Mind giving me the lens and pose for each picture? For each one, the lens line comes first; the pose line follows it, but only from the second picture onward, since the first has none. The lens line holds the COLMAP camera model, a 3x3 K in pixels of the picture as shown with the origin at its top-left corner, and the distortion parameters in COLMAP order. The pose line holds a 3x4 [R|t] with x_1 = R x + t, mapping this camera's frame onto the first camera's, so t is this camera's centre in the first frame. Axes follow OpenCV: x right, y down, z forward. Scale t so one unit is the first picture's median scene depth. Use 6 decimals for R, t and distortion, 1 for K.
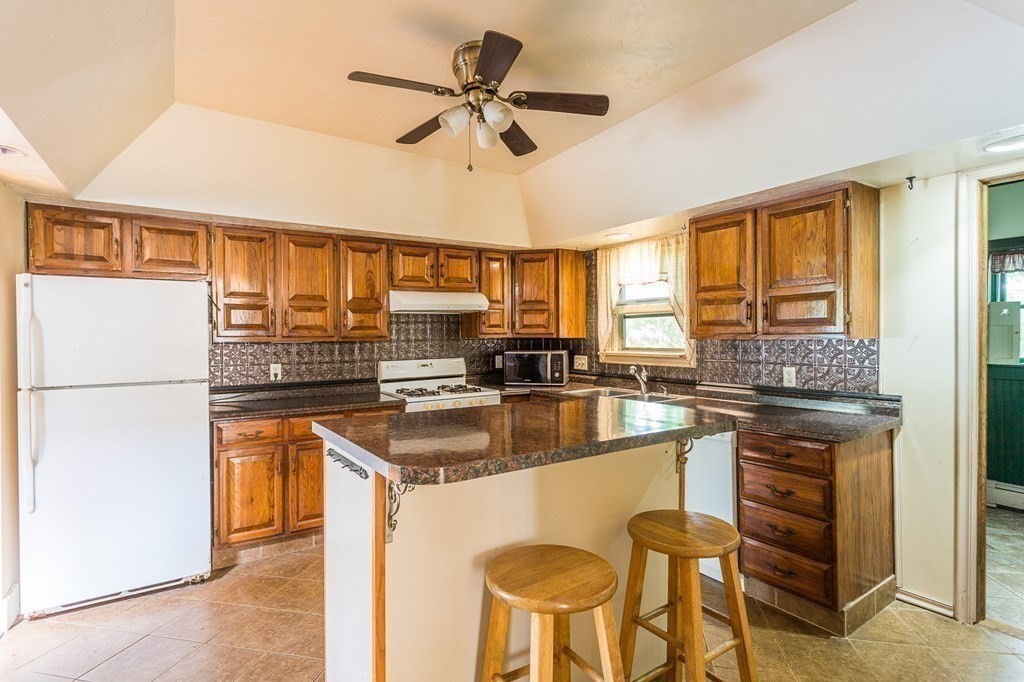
lens RADIAL K [[501.0, 0, 505.4], [0, 501.0, 338.9], [0, 0, 1]] dist [0.001899, 0.000398]
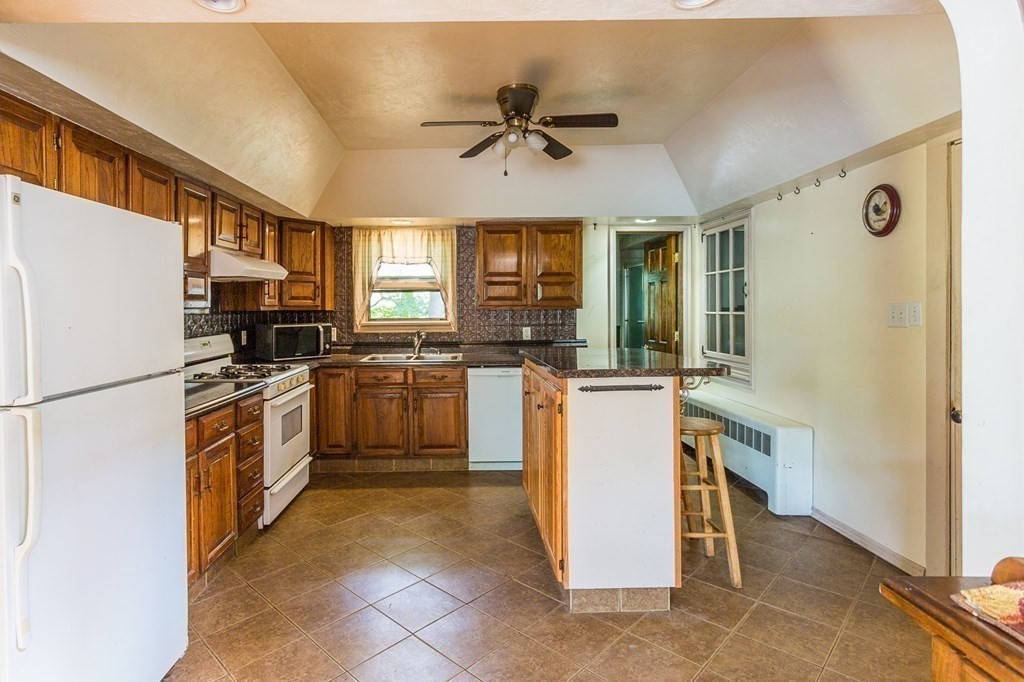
lens RADIAL K [[501.0, 0, 451.5], [0, 501.0, 313.4], [0, 0, 1]] dist [0.001899, 0.000398]
pose [[0.554436, -0.005470, 0.832208, -0.665754], [0.009254, 0.999957, 0.000407, 0.007397], [-0.832175, 0.007476, 0.554463, 0.252032]]
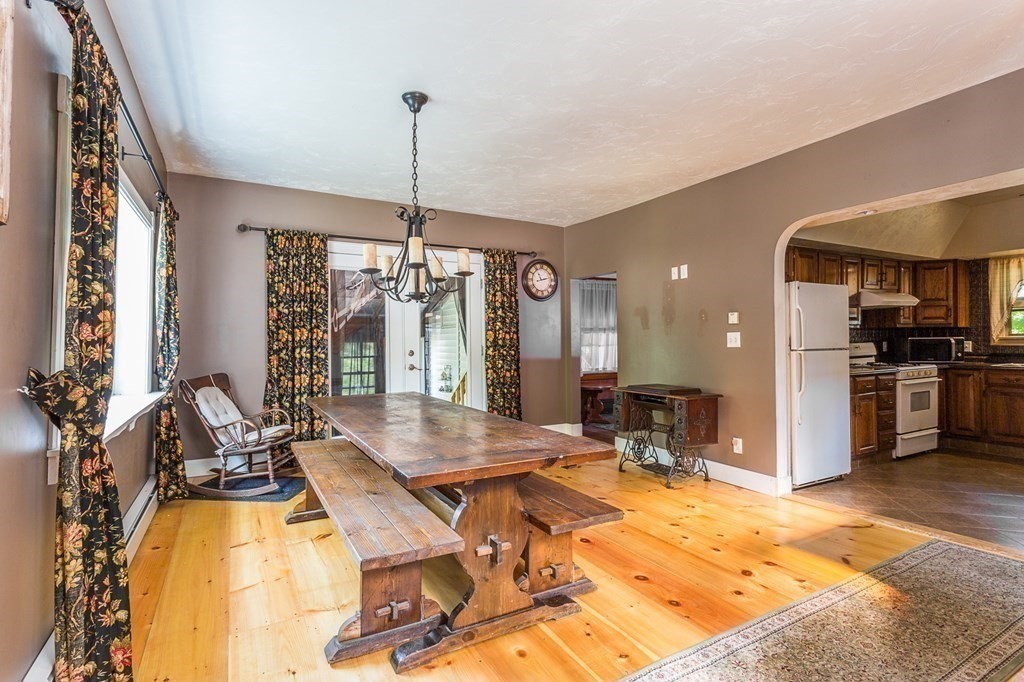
lens RADIAL K [[501.0, 0, 504.9], [0, 501.0, 334.2], [0, 0, 1]] dist [0.001899, 0.000398]
pose [[0.997384, -0.000493, -0.072290, -1.100916], [-0.000574, 0.999891, -0.014732, 0.042447], [0.072289, 0.014735, 0.997275, -0.448585]]
